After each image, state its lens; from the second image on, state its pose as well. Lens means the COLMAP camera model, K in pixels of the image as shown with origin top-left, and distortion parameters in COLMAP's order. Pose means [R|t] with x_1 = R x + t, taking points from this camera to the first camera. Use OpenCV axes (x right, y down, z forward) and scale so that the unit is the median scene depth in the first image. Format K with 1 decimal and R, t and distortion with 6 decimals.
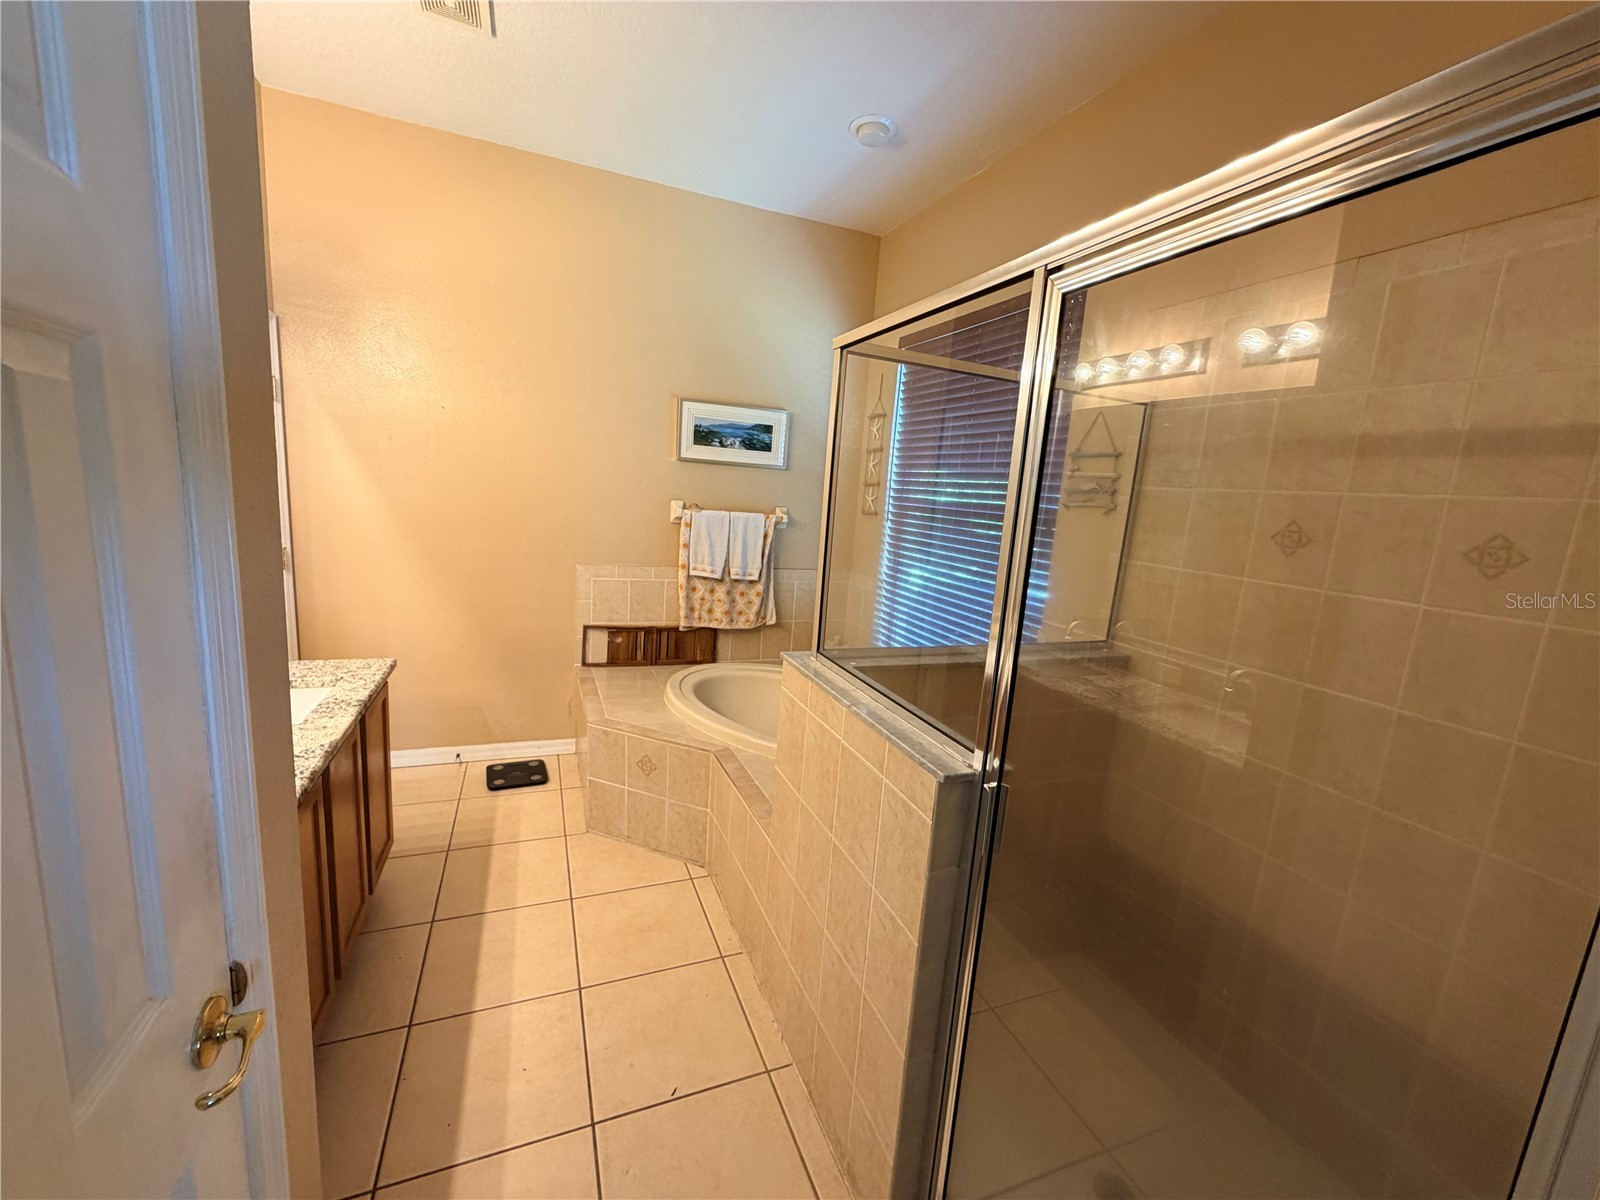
lens RADIAL K [[640.9, 0, 797.2], [0, 640.9, 602.9], [0, 0, 1]] dist [-0.002244, 0.001057]
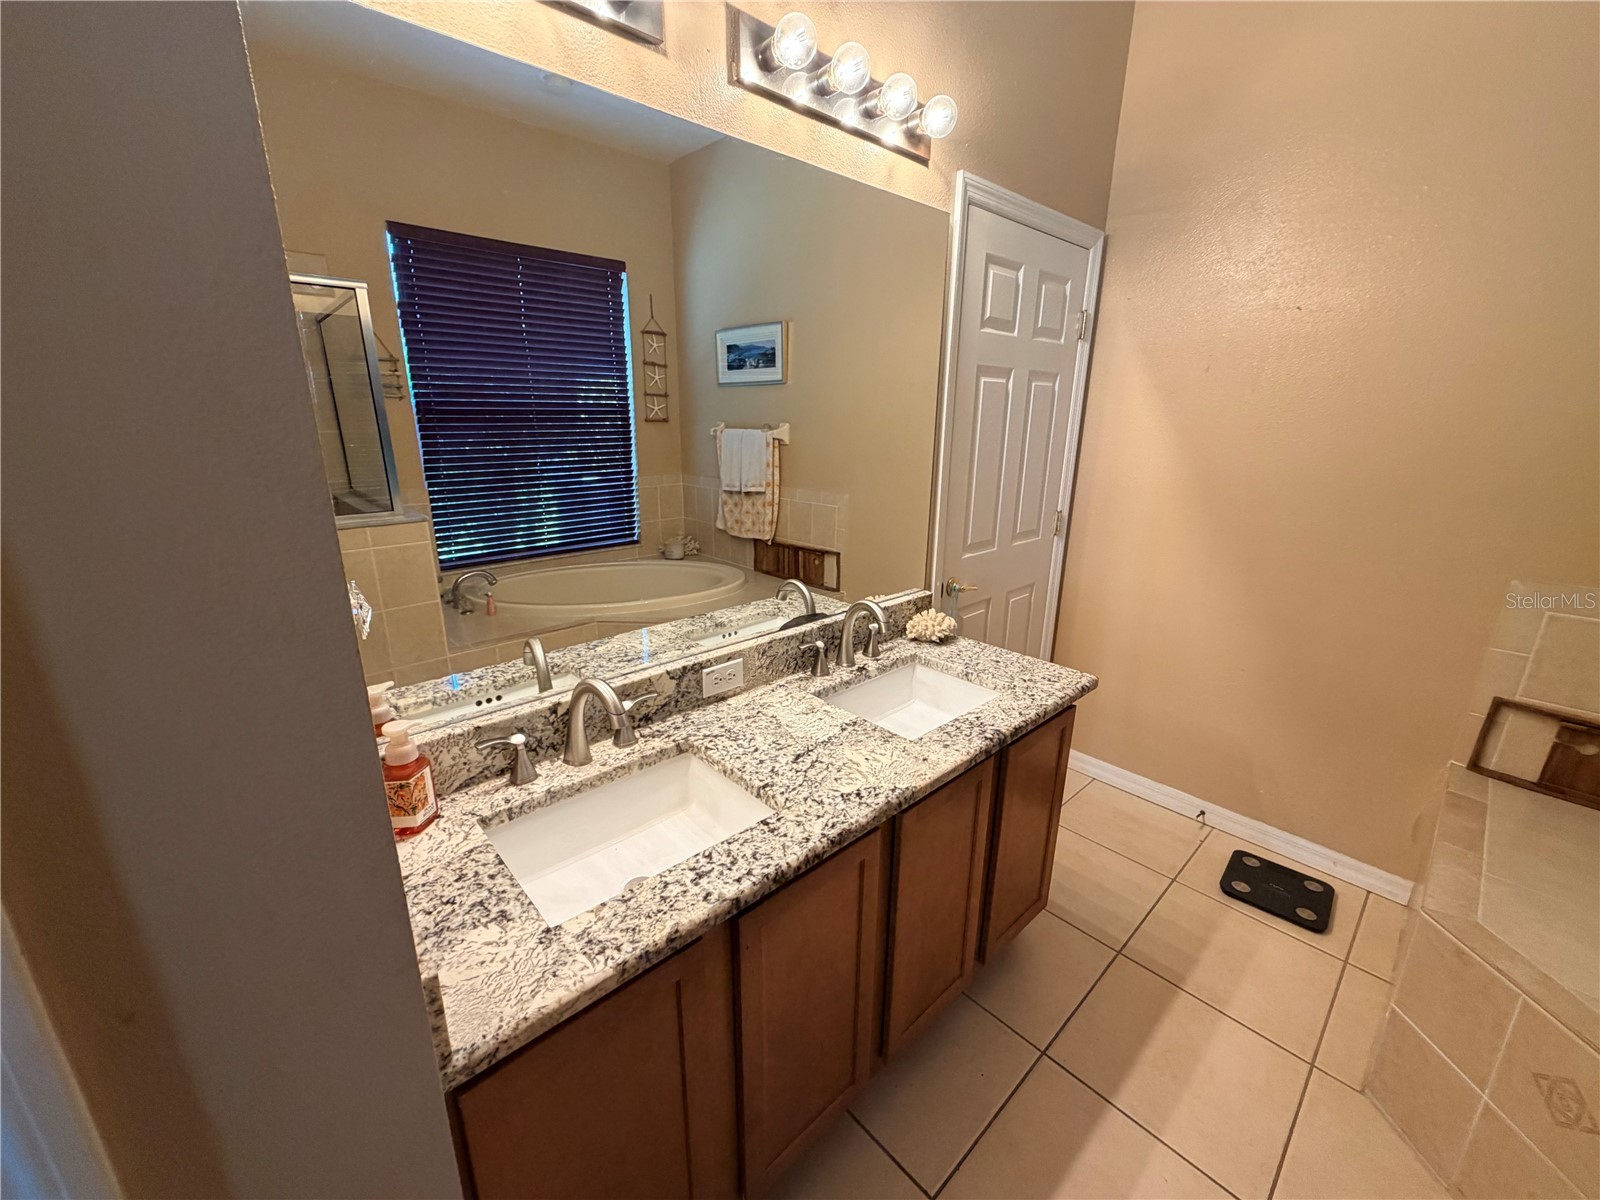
lens RADIAL K [[640.9, 0, 797.2], [0, 640.9, 602.9], [0, 0, 1]] dist [-0.002244, 0.001057]
pose [[0.349223, 0.196878, -0.916123, -0.069263], [-0.146540, 0.977124, 0.154127, -0.035511], [0.925510, 0.080424, 0.370085, 0.271958]]
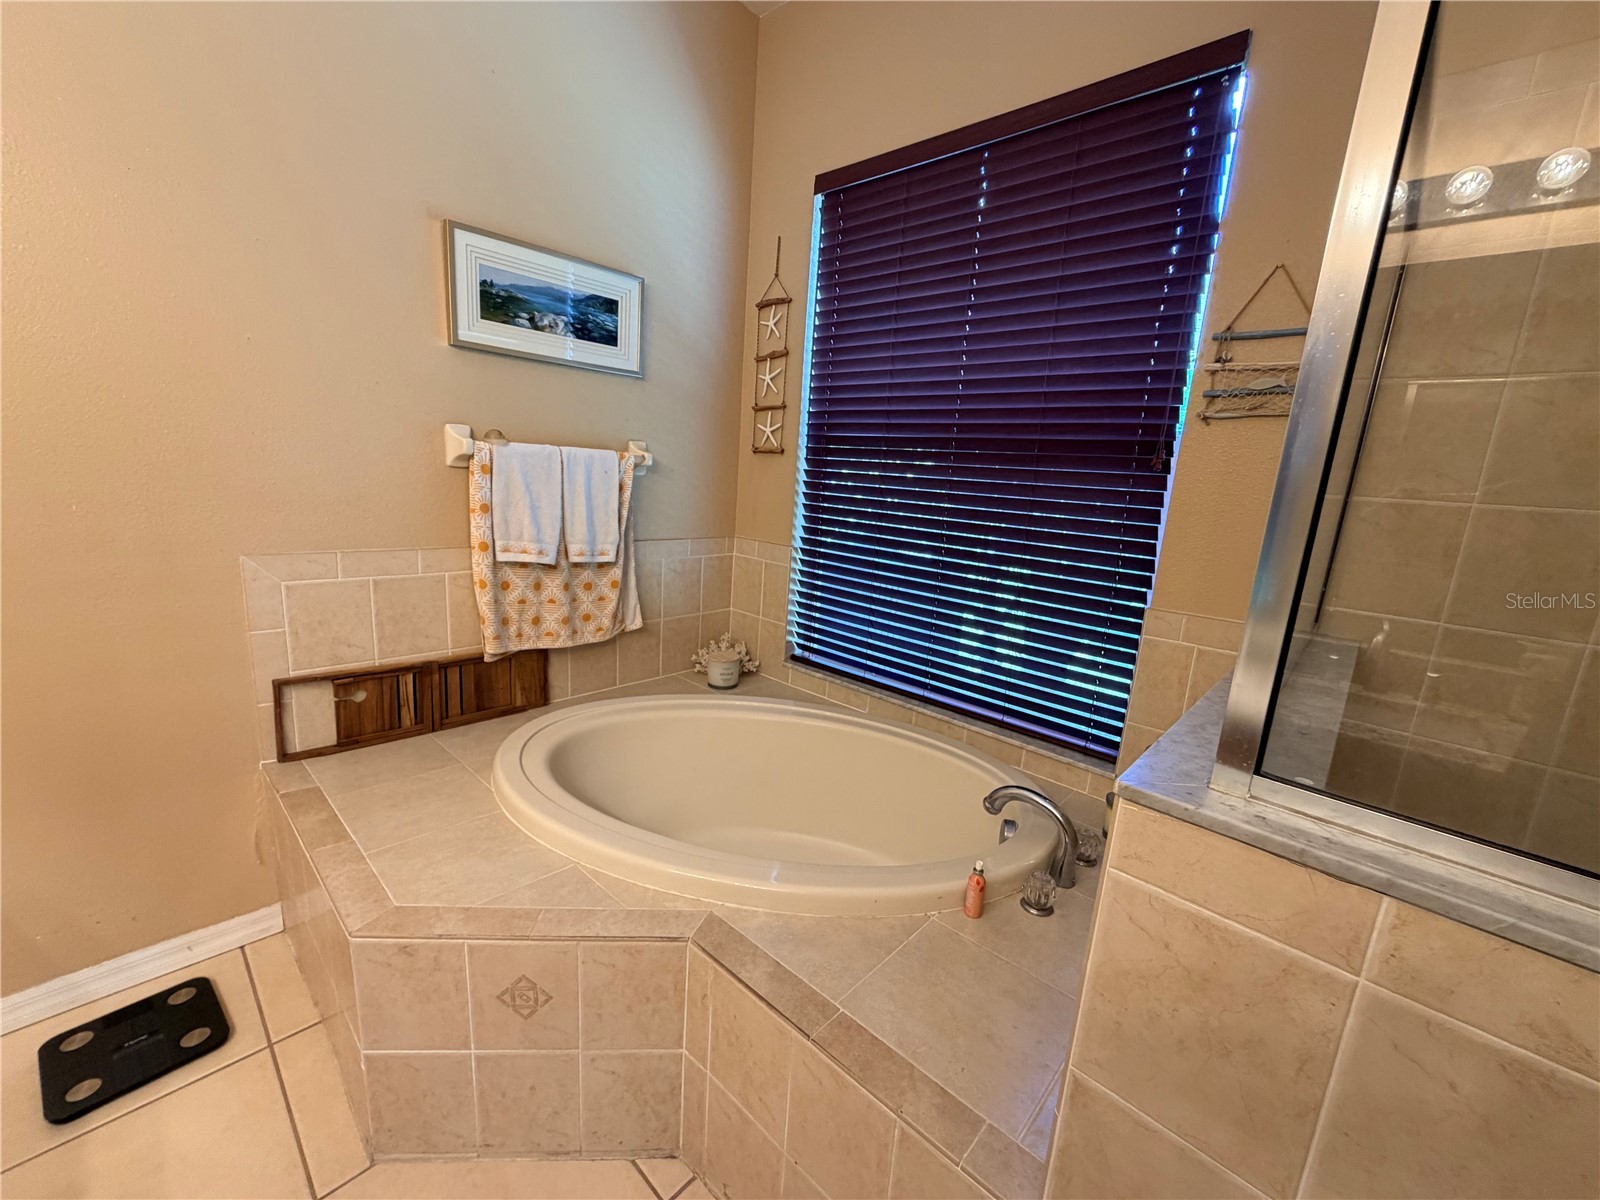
lens RADIAL K [[640.9, 0, 797.2], [0, 640.9, 602.9], [0, 0, 1]] dist [-0.002244, 0.001057]
pose [[0.907826, -0.097325, 0.407898, -0.160106], [0.073616, 0.994577, 0.073466, -0.029145], [-0.412836, -0.036666, 0.910067, 0.384955]]
